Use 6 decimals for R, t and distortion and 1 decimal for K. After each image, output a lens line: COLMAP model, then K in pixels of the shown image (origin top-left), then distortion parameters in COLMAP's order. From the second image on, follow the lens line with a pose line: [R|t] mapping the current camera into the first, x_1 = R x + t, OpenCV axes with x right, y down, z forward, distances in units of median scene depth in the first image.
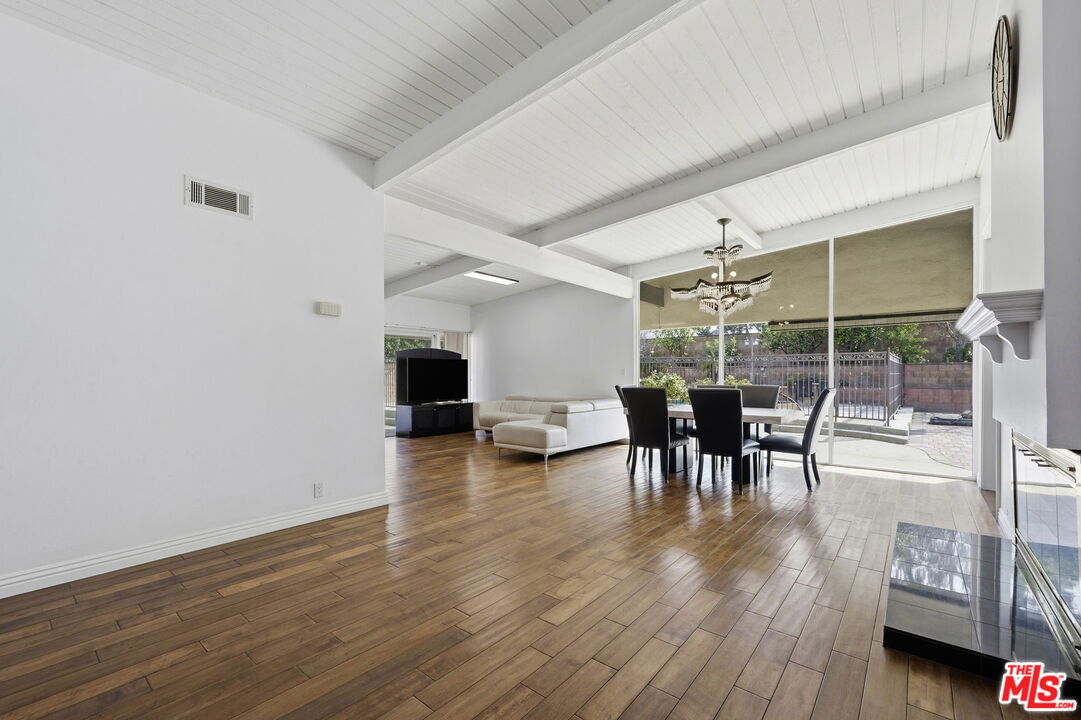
lens RADIAL K [[455.1, 0, 546.1], [0, 455.1, 375.2], [0, 0, 1]] dist [-0.000708, -0.000059]
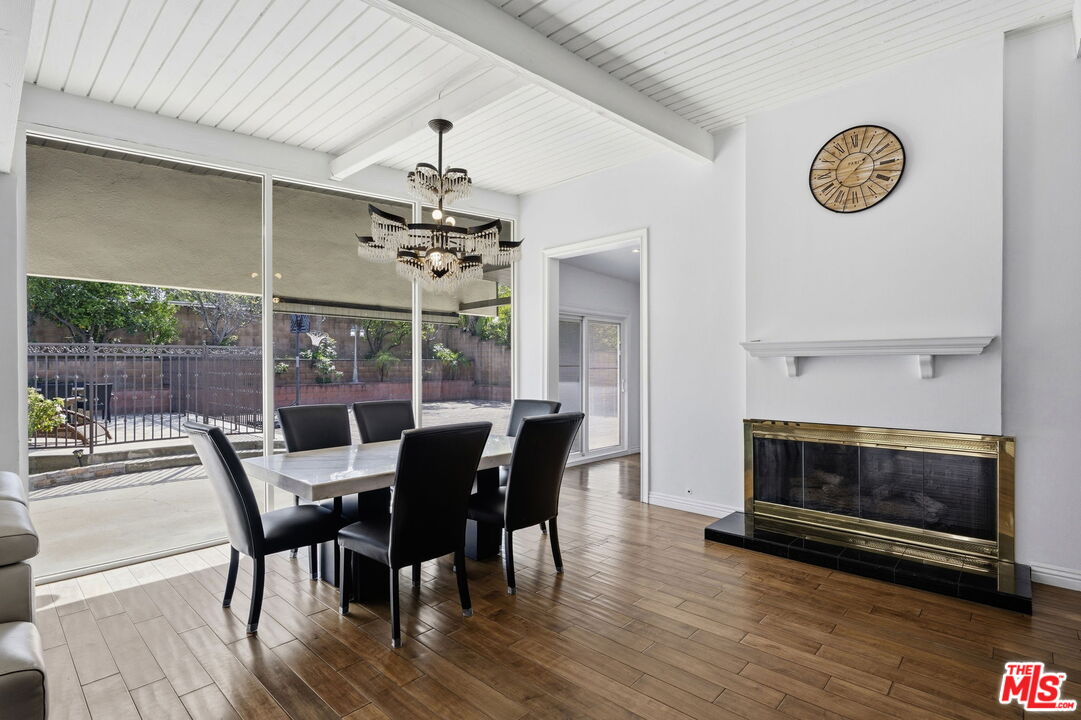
lens RADIAL K [[519.8, 0, 542.0], [0, 519.8, 368.1], [0, 0, 1]] dist [-0.000003, -0.000992]
pose [[0.058993, -0.004350, 0.998249, -0.278960], [0.002264, 0.999989, 0.004224, -0.031836], [-0.998256, 0.002011, 0.059002, 0.853666]]
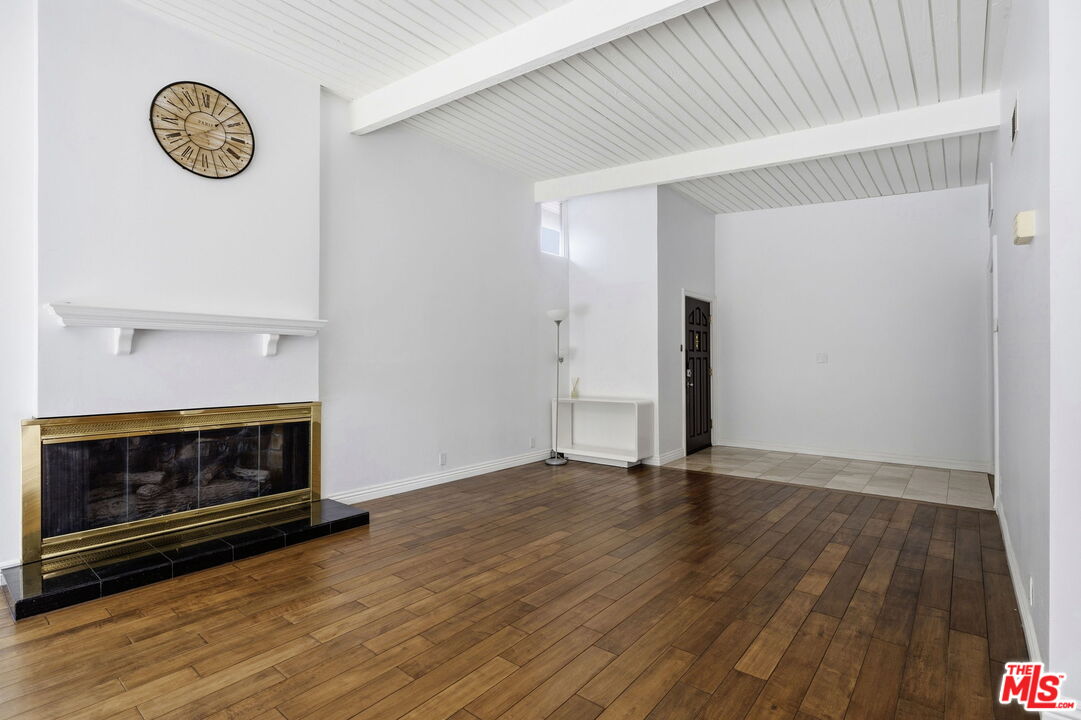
lens RADIAL K [[515.8, 0, 545.6], [0, 515.8, 361.4], [0, 0, 1]] dist [-0.000234, -0.000400]
pose [[-0.999990, 0.004516, -0.000292, 0.030325], [0.004517, 0.999982, -0.004020, -0.002289], [0.000273, -0.004021, -0.999992, 1.123540]]
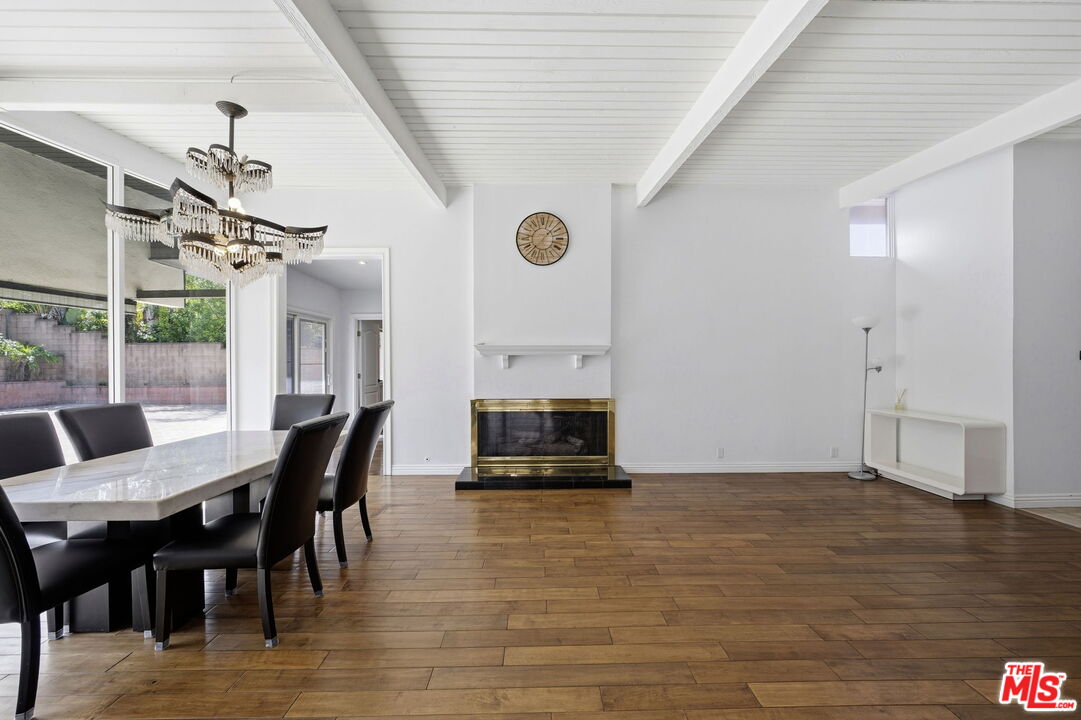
lens RADIAL K [[431.9, 0, 544.0], [0, 431.9, 363.0], [0, 0, 1]] dist [-0.001629, -0.000404]
pose [[-0.646790, -0.000646, 0.762668, -0.267178], [0.003471, 0.999987, 0.003792, -0.030913], [-0.762660, 0.005100, -0.646780, 1.081372]]
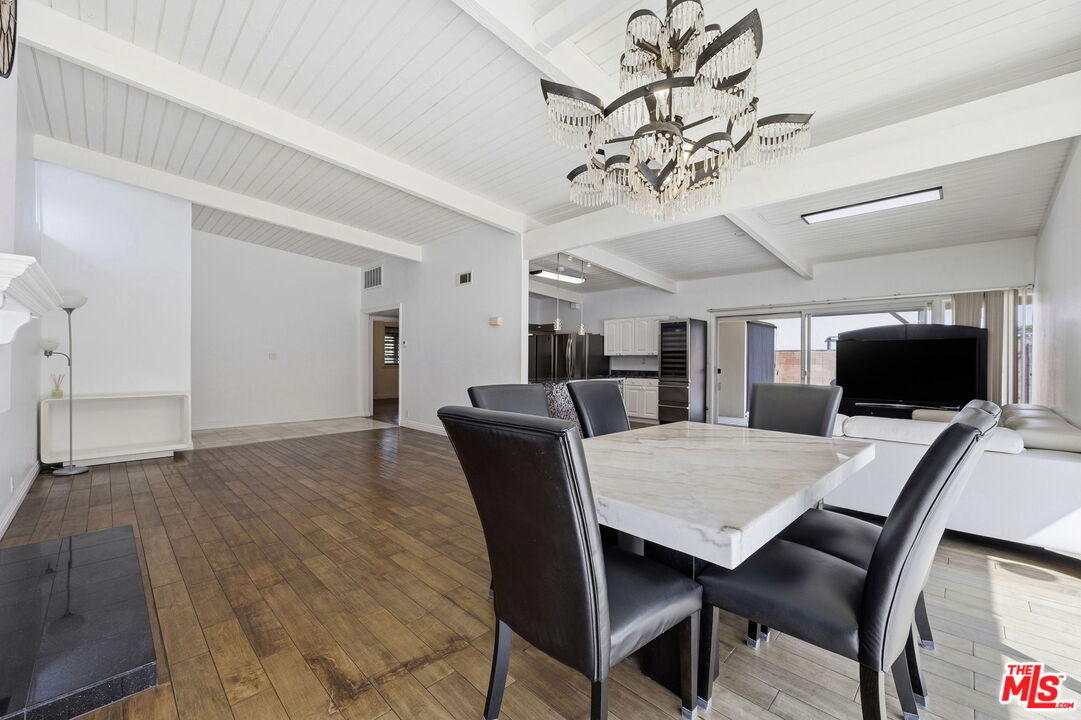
lens RADIAL K [[438.0, 0, 543.6], [0, 438.0, 354.0], [0, 0, 1]] dist [0.000324, -0.000008]
pose [[-0.096233, -0.012260, -0.995283, 0.793494], [-0.004418, 0.999920, -0.011890, -0.003458], [0.995349, 0.003253, -0.096279, 0.959148]]
